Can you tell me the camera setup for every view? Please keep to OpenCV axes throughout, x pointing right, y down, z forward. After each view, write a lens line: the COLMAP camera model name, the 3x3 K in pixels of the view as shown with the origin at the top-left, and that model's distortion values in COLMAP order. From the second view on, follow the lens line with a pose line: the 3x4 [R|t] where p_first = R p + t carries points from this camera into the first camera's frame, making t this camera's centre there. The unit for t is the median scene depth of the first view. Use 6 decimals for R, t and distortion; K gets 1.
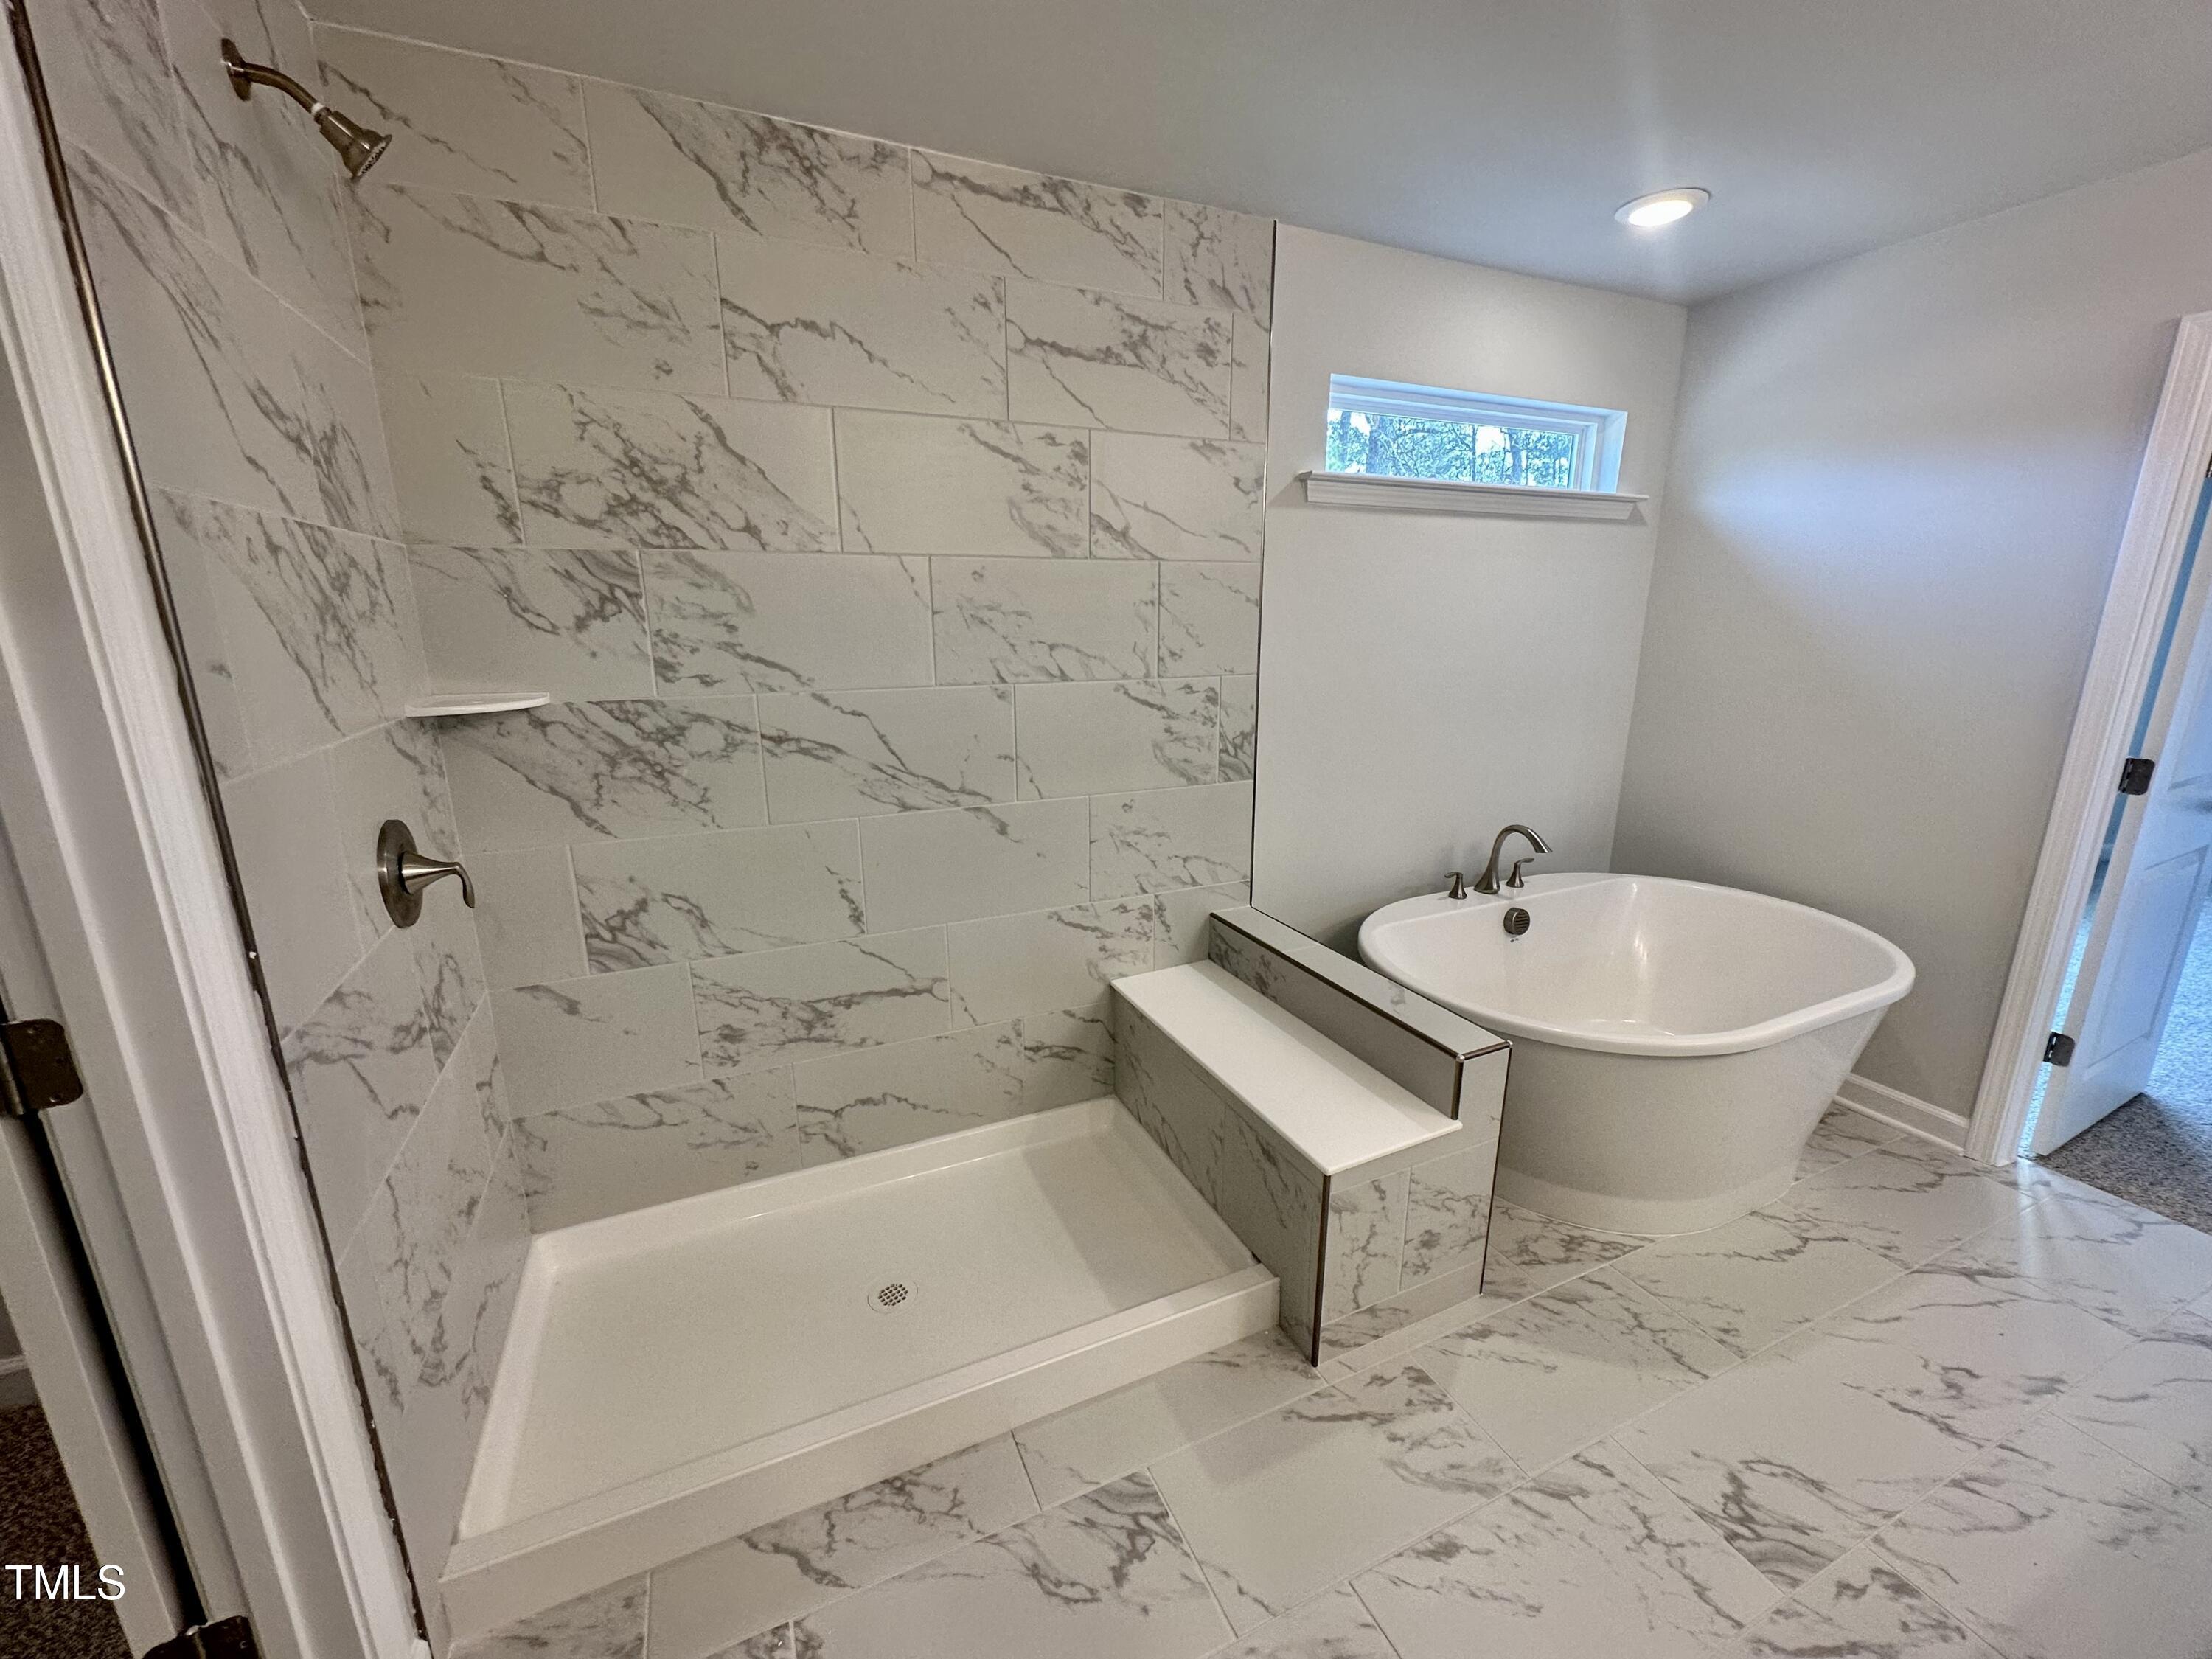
lens RADIAL K [[881.7, 0, 1106.5], [0, 881.7, 826.8], [0, 0, 1]] dist [-0.003668, 0.000964]
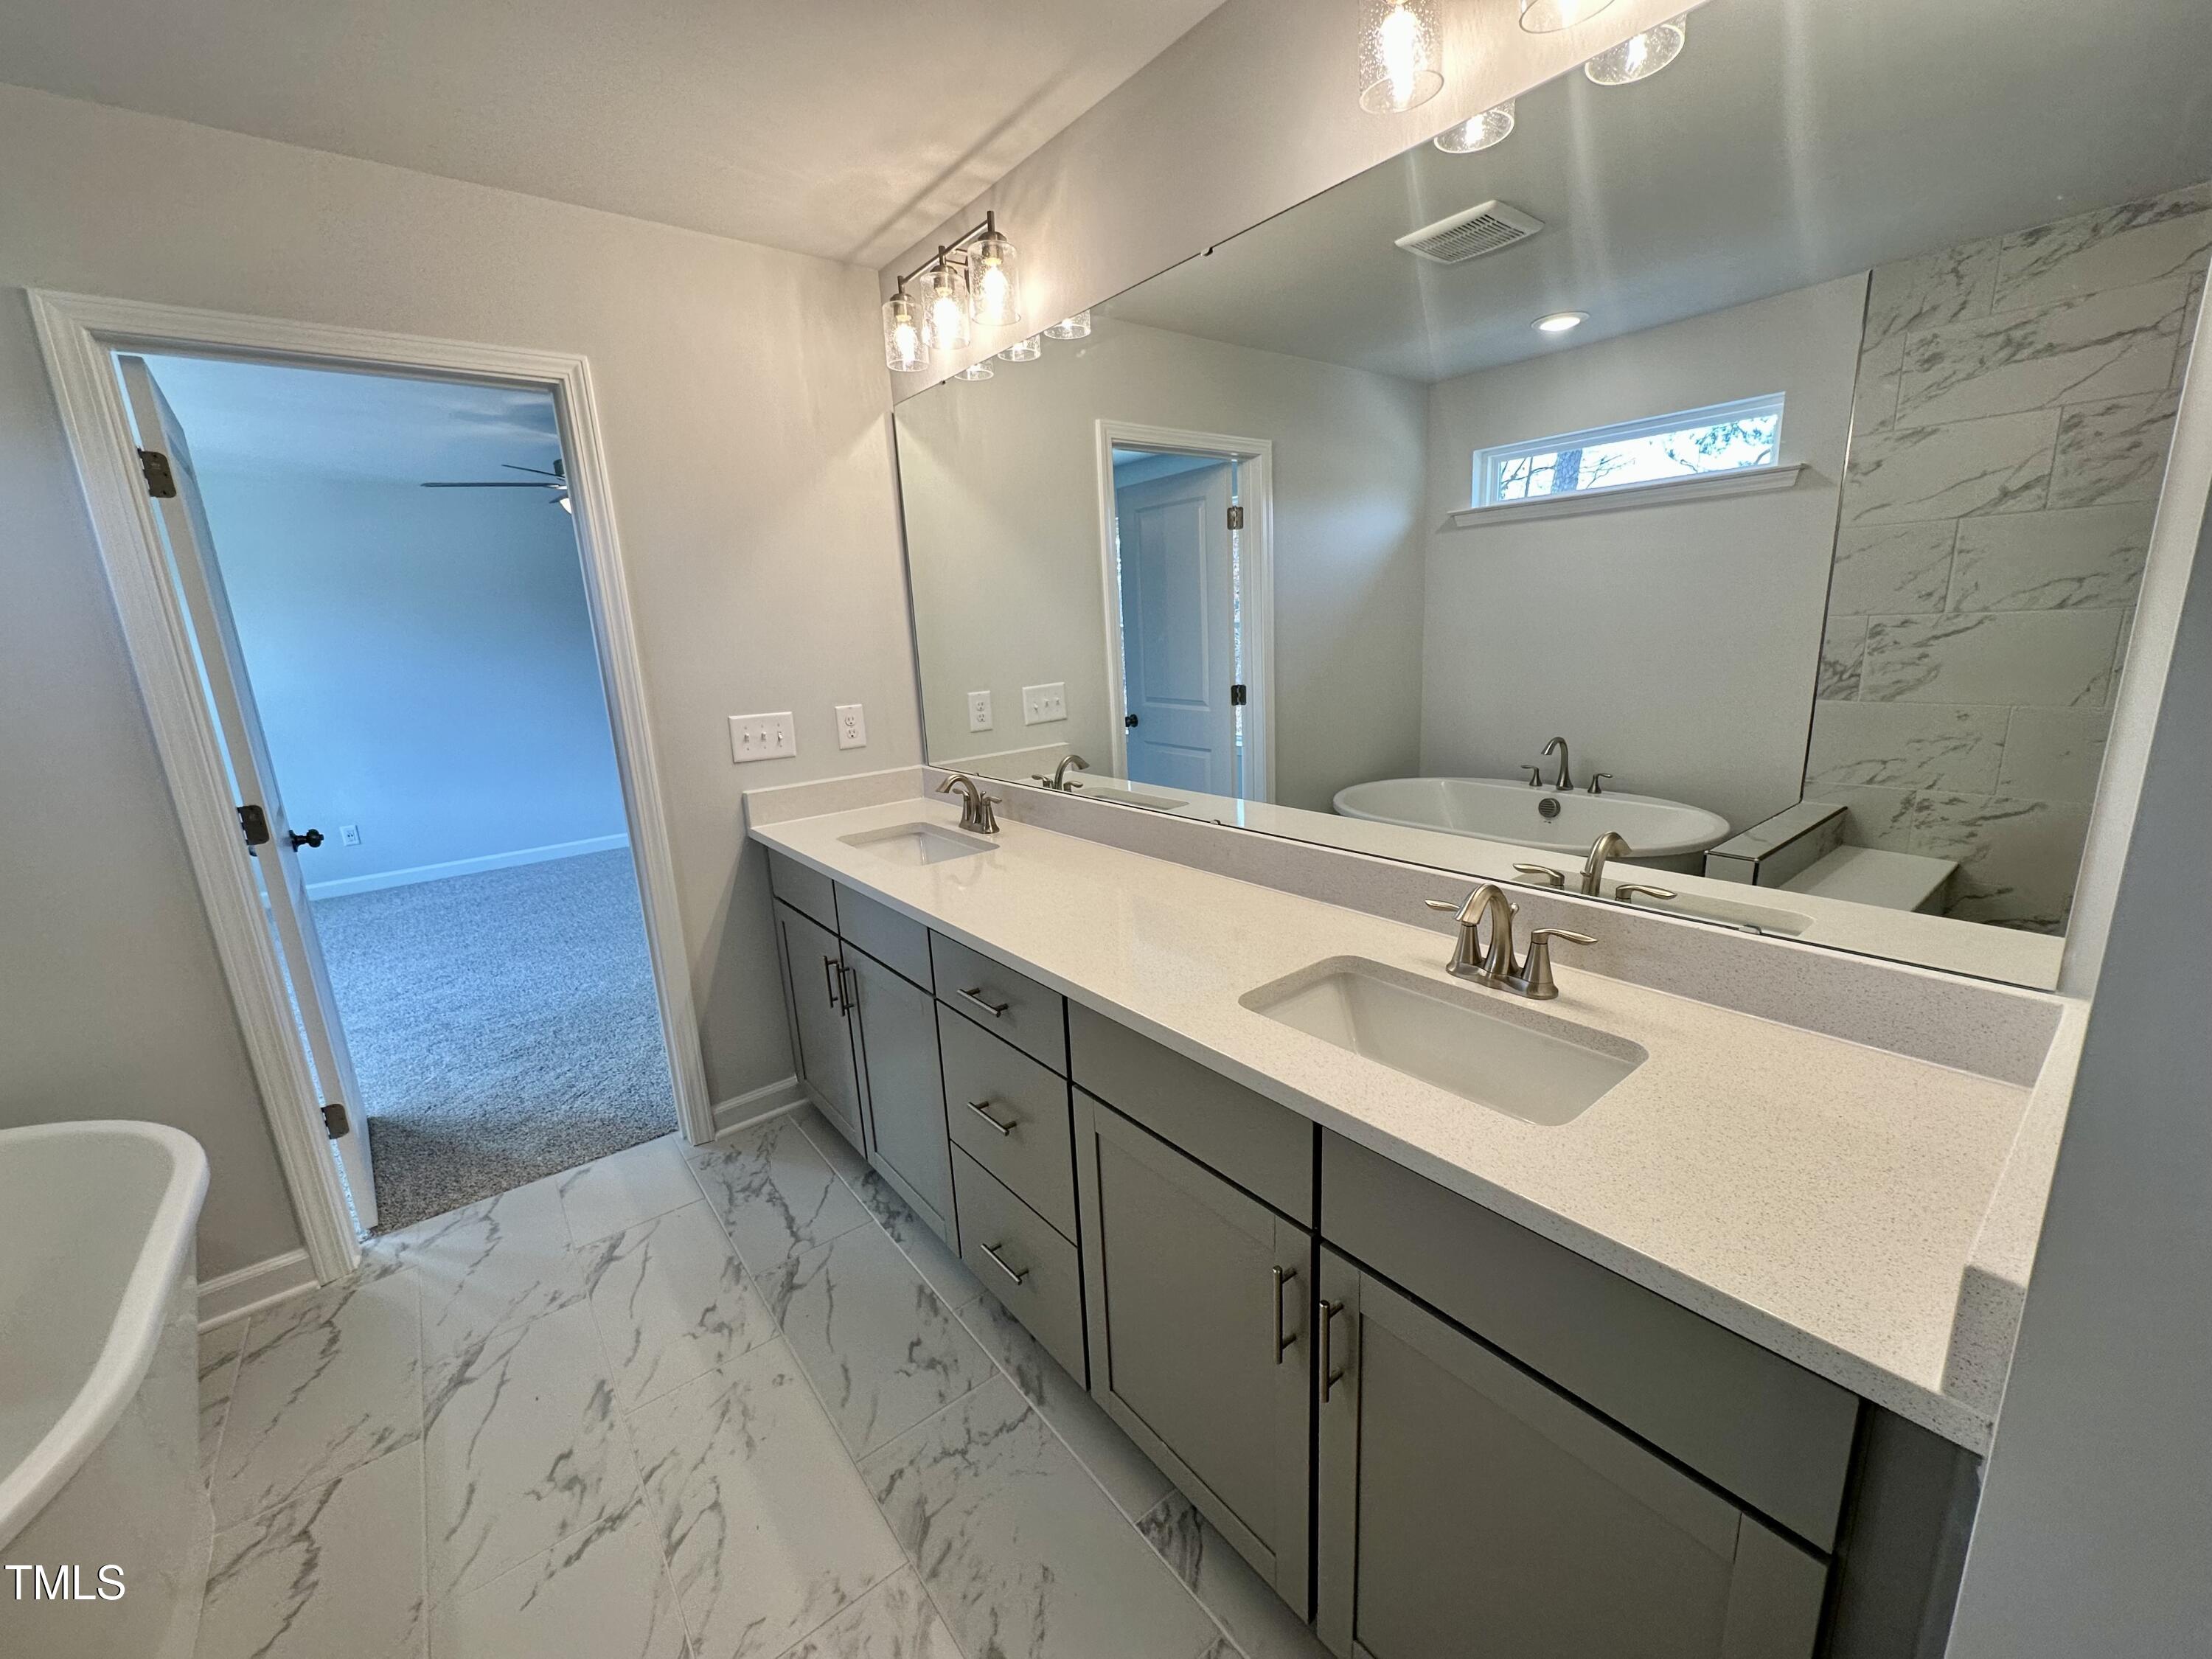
lens RADIAL K [[881.7, 0, 1107.2], [0, 881.7, 841.7], [0, 0, 1]] dist [-0.003668, 0.000964]
pose [[-0.245704, -0.217588, 0.944608, 0.107013], [0.277841, 0.917785, 0.283680, -0.051622], [-0.928673, 0.332153, -0.165049, 0.352997]]
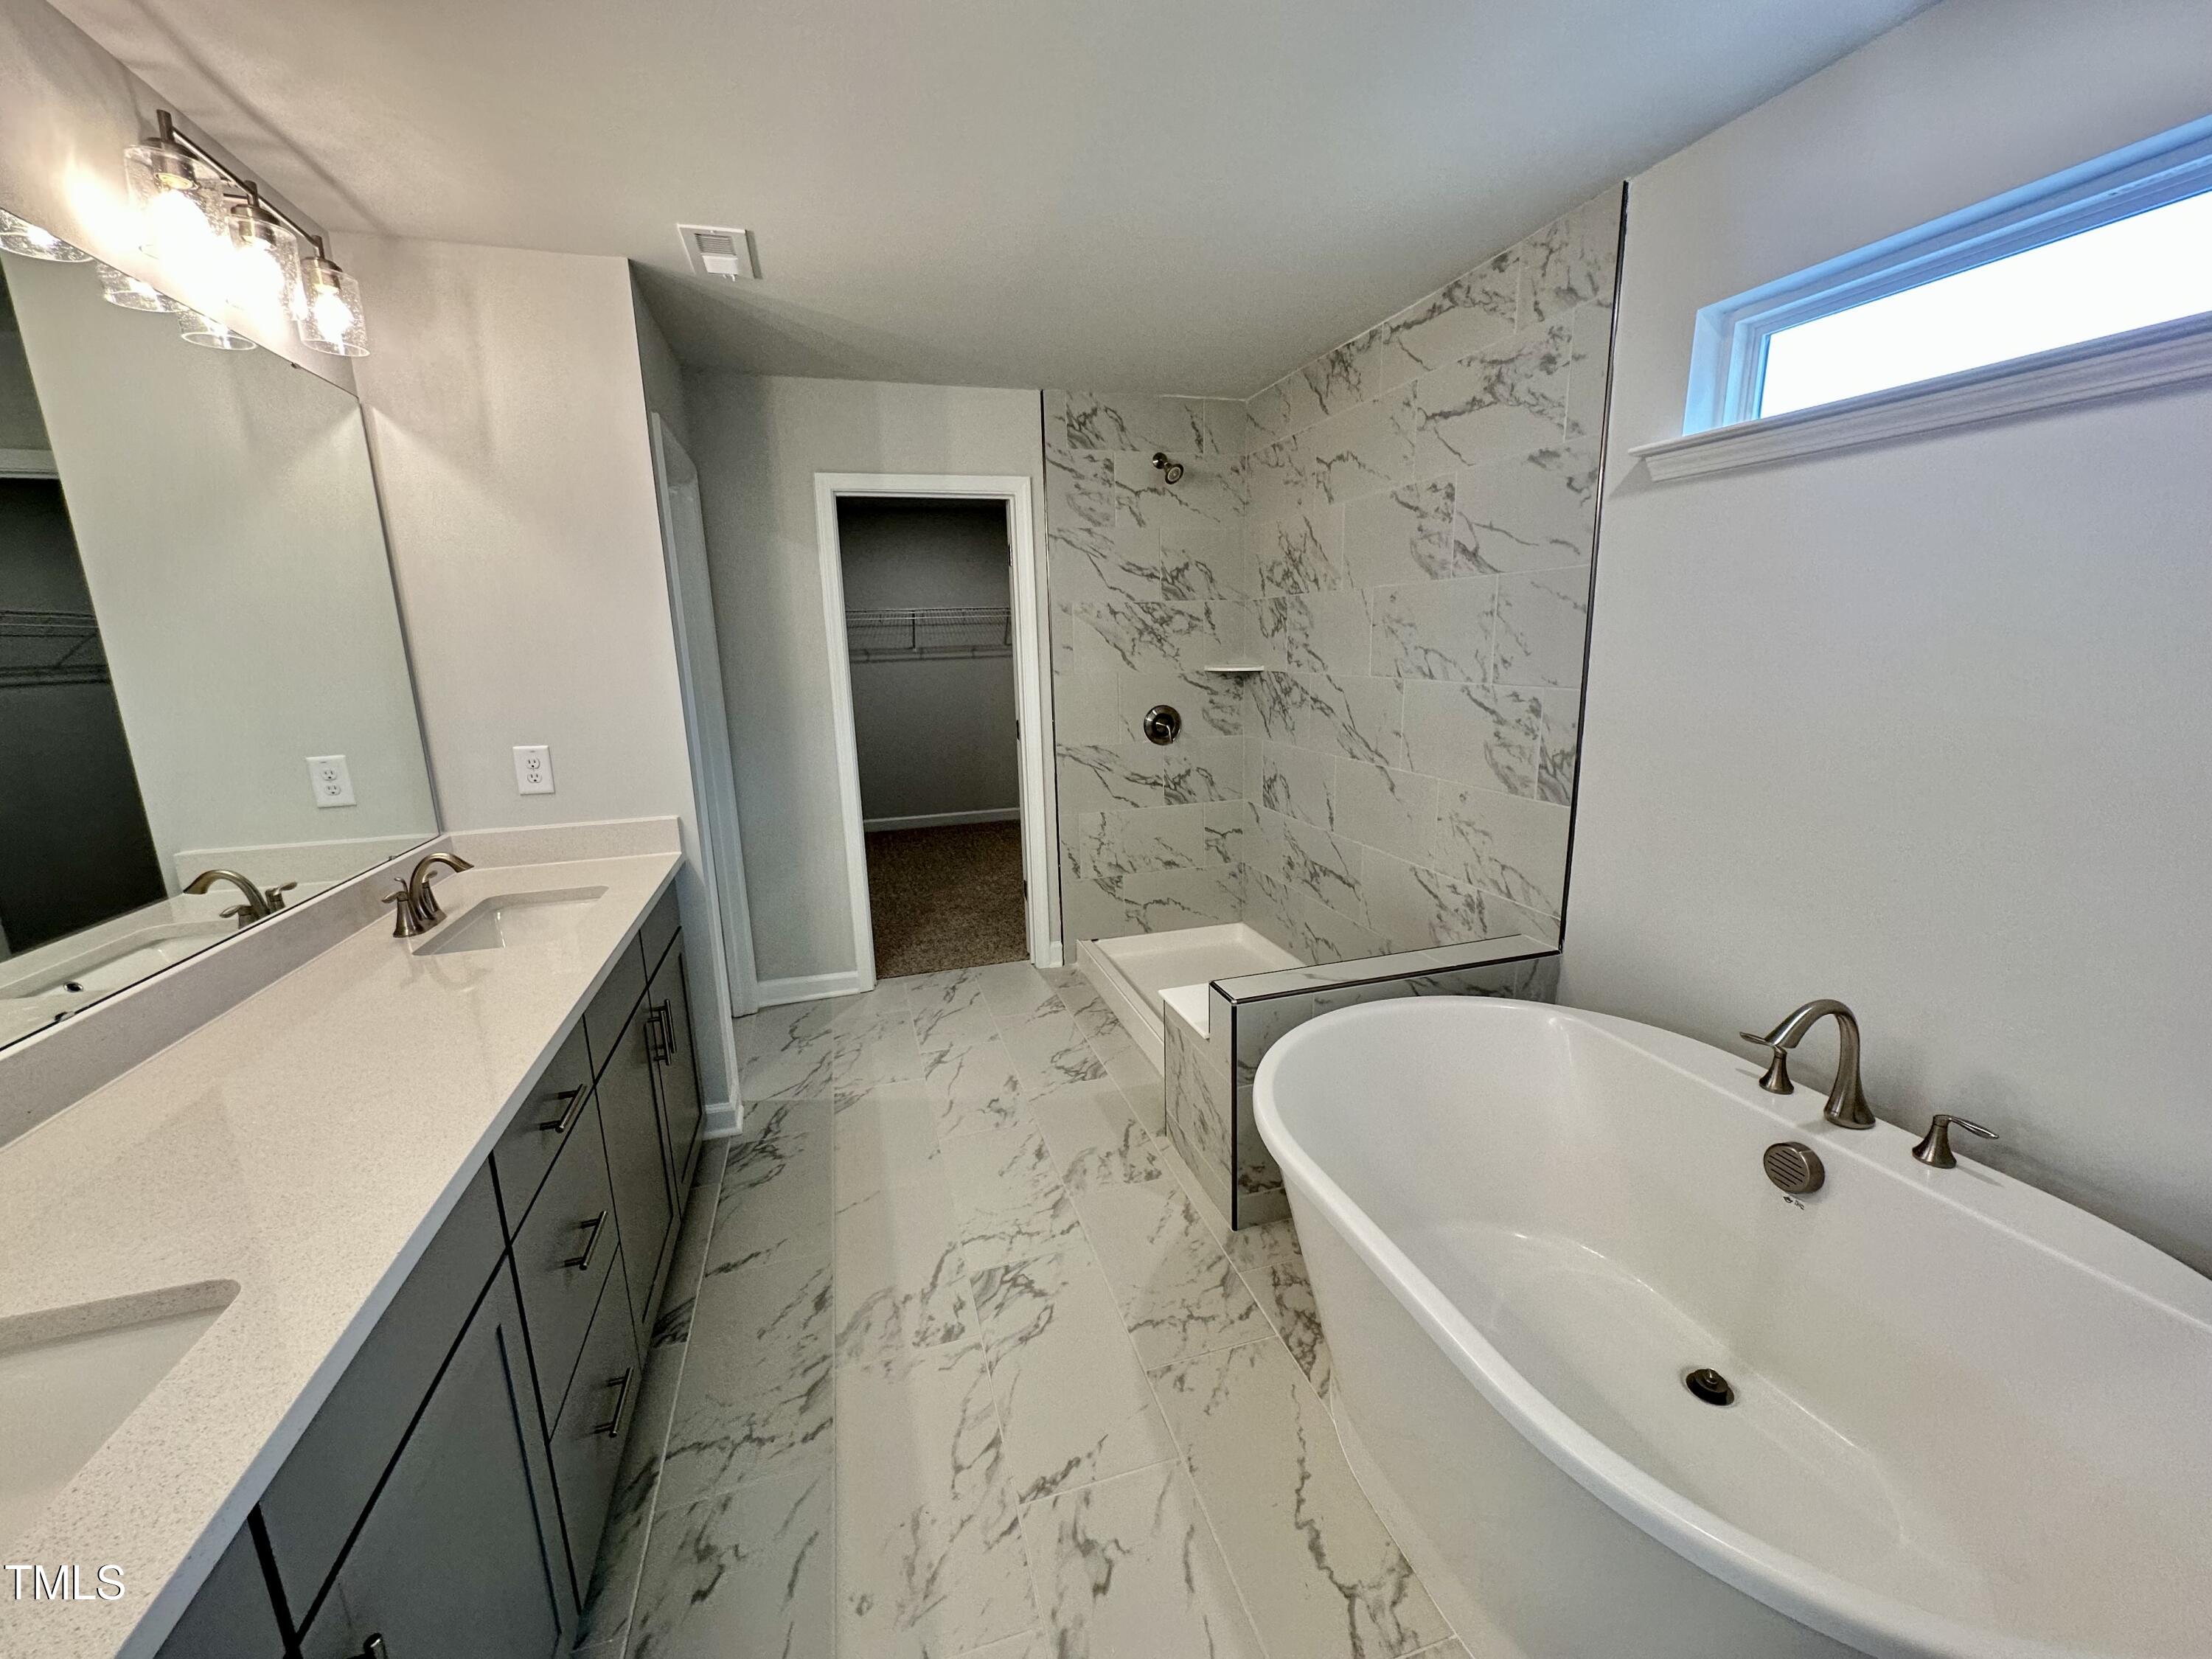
lens RADIAL K [[881.7, 0, 1100.4], [0, 881.7, 825.7], [0, 0, 1]] dist [-0.003668, 0.000964]
pose [[-0.130810, 0.214380, -0.967951, 1.347044], [-0.211382, 0.947859, 0.238497, -0.181808], [0.968611, 0.235805, -0.078673, 0.758257]]
